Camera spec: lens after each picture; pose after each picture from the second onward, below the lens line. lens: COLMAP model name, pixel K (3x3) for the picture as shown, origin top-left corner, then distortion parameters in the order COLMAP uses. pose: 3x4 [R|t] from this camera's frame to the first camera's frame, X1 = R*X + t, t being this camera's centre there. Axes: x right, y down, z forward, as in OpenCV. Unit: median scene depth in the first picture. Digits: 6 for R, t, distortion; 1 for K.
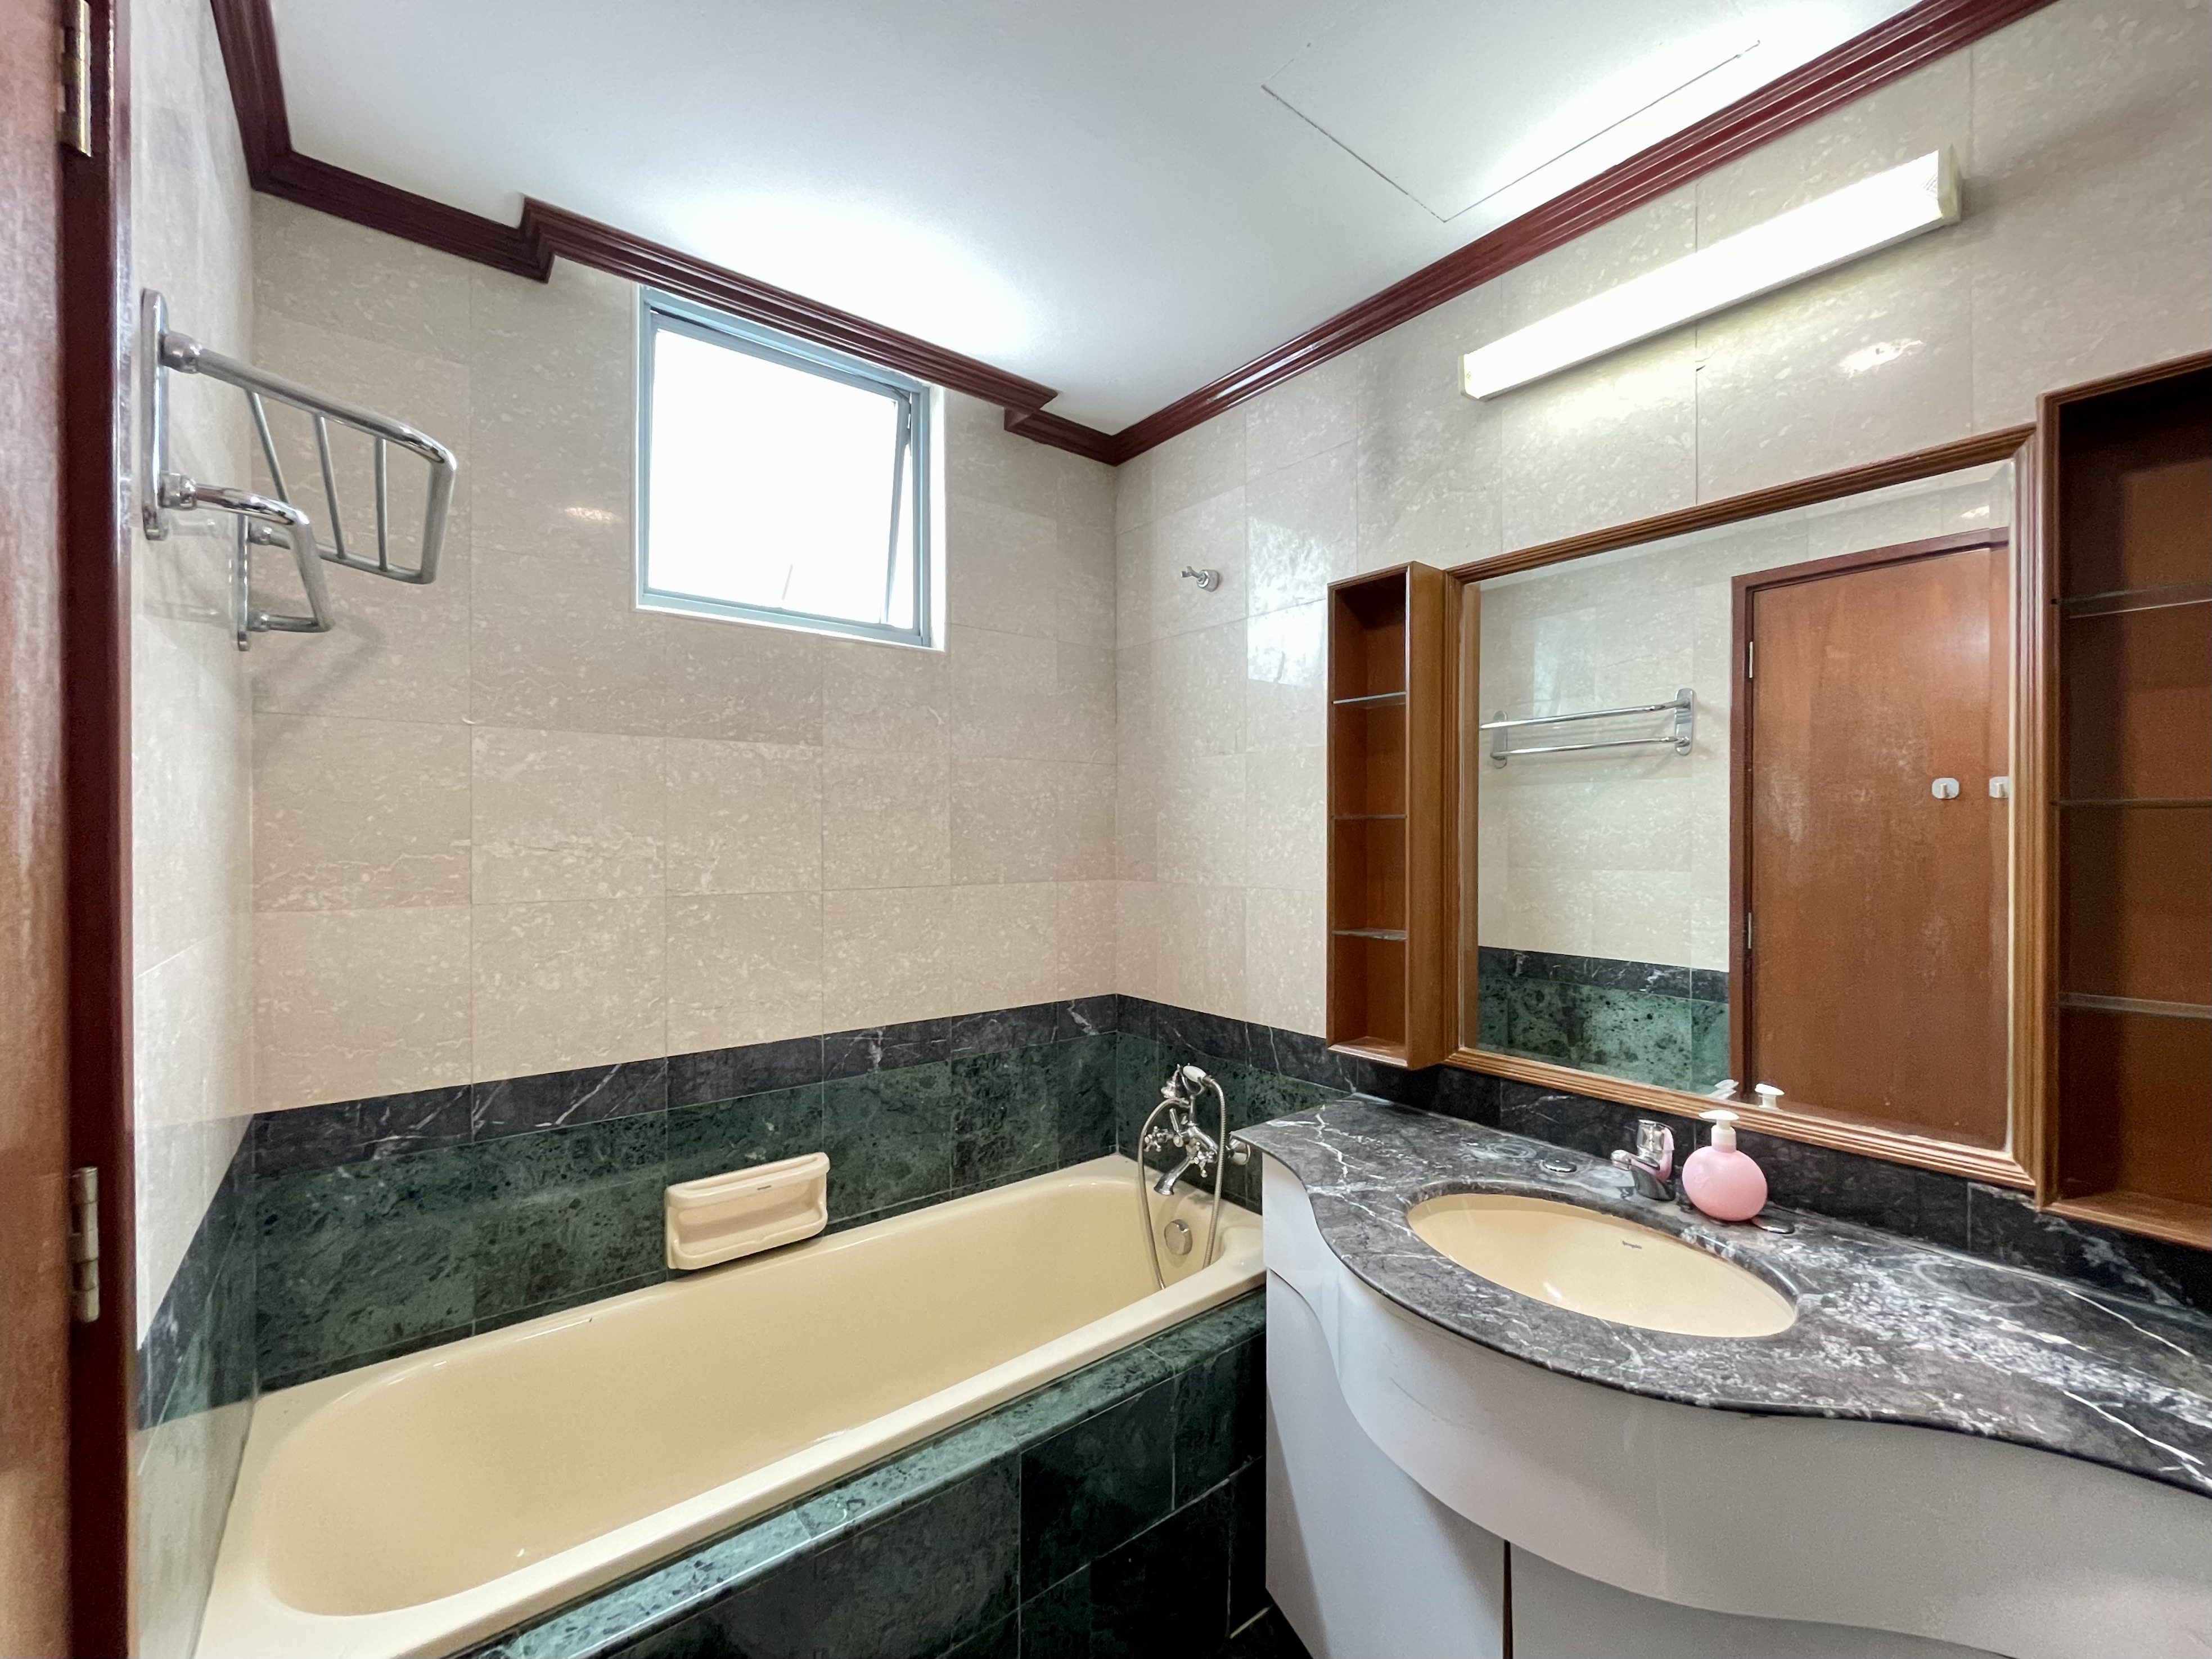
lens RADIAL K [[894.8, 0, 1105.2], [0, 894.8, 836.1], [0, 0, 1]] dist [-0.000241, -0.000251]
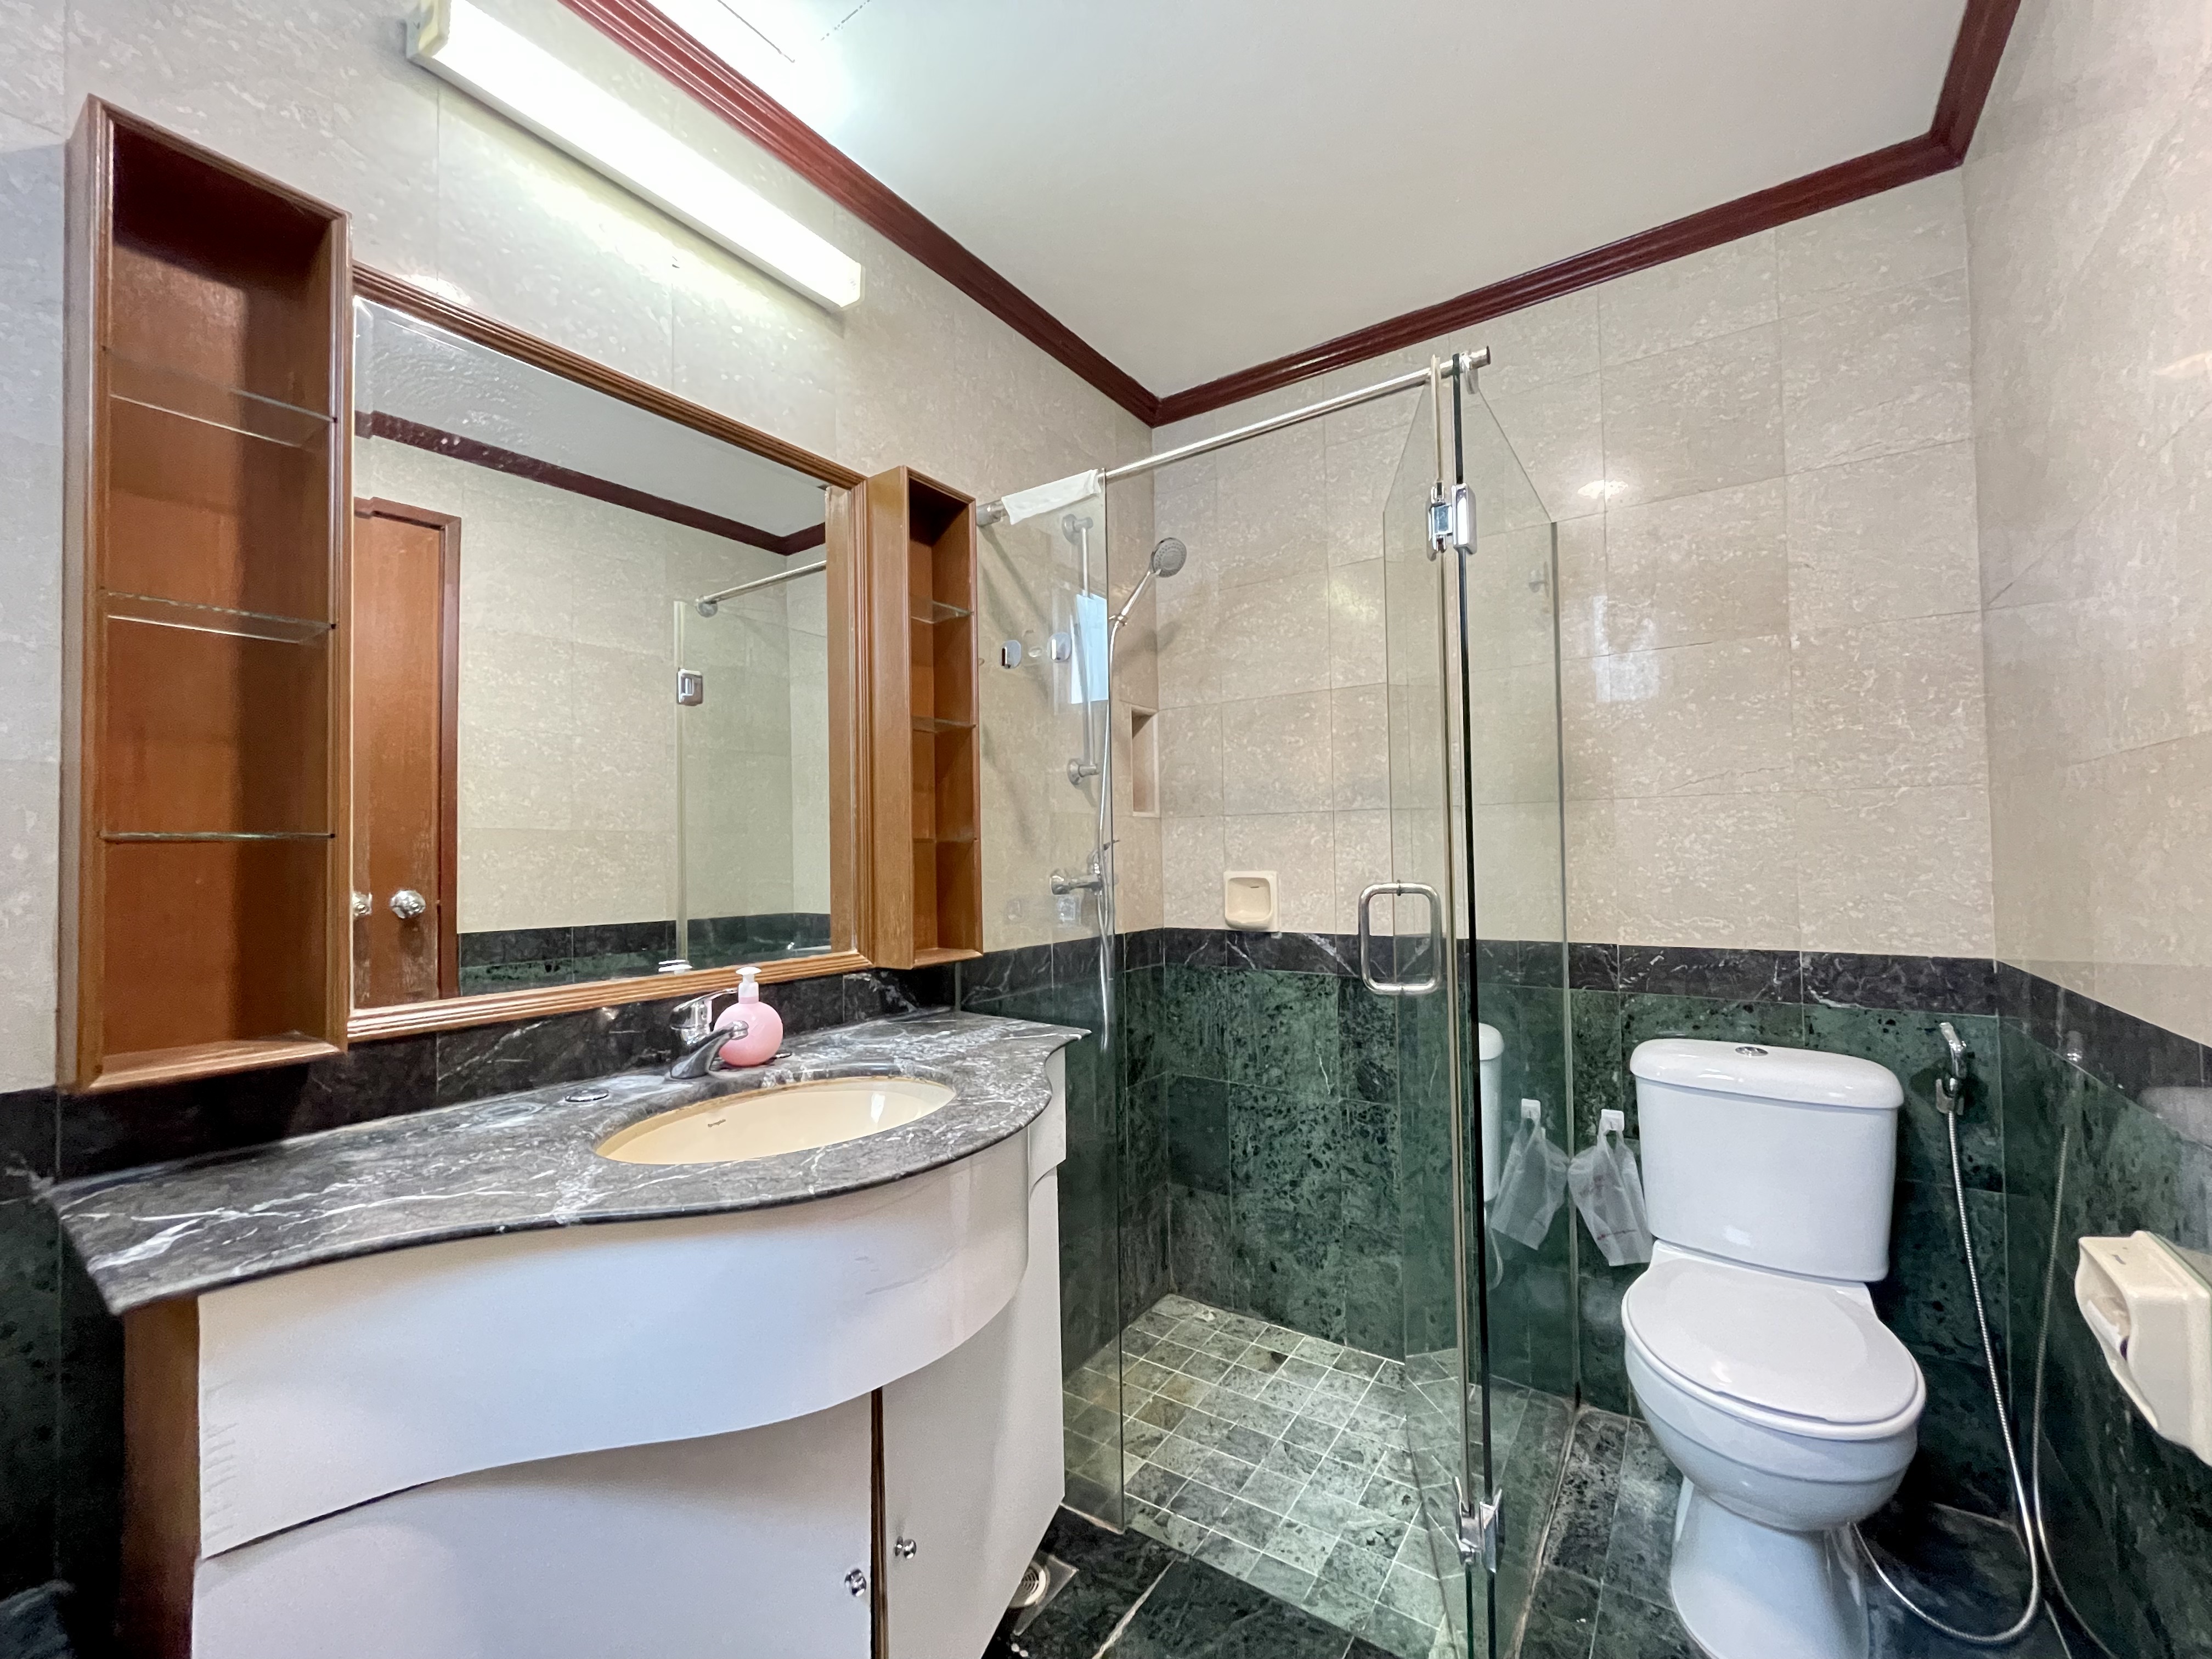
lens RADIAL K [[894.7, 0, 1105.2], [0, 894.7, 836.1], [0, 0, 1]] dist [-0.000241, -0.000251]
pose [[-0.282246, 0.023903, 0.959044, -0.464955], [0.009527, 0.999710, -0.022113, 0.168488], [-0.959295, 0.002895, -0.282392, 0.855956]]
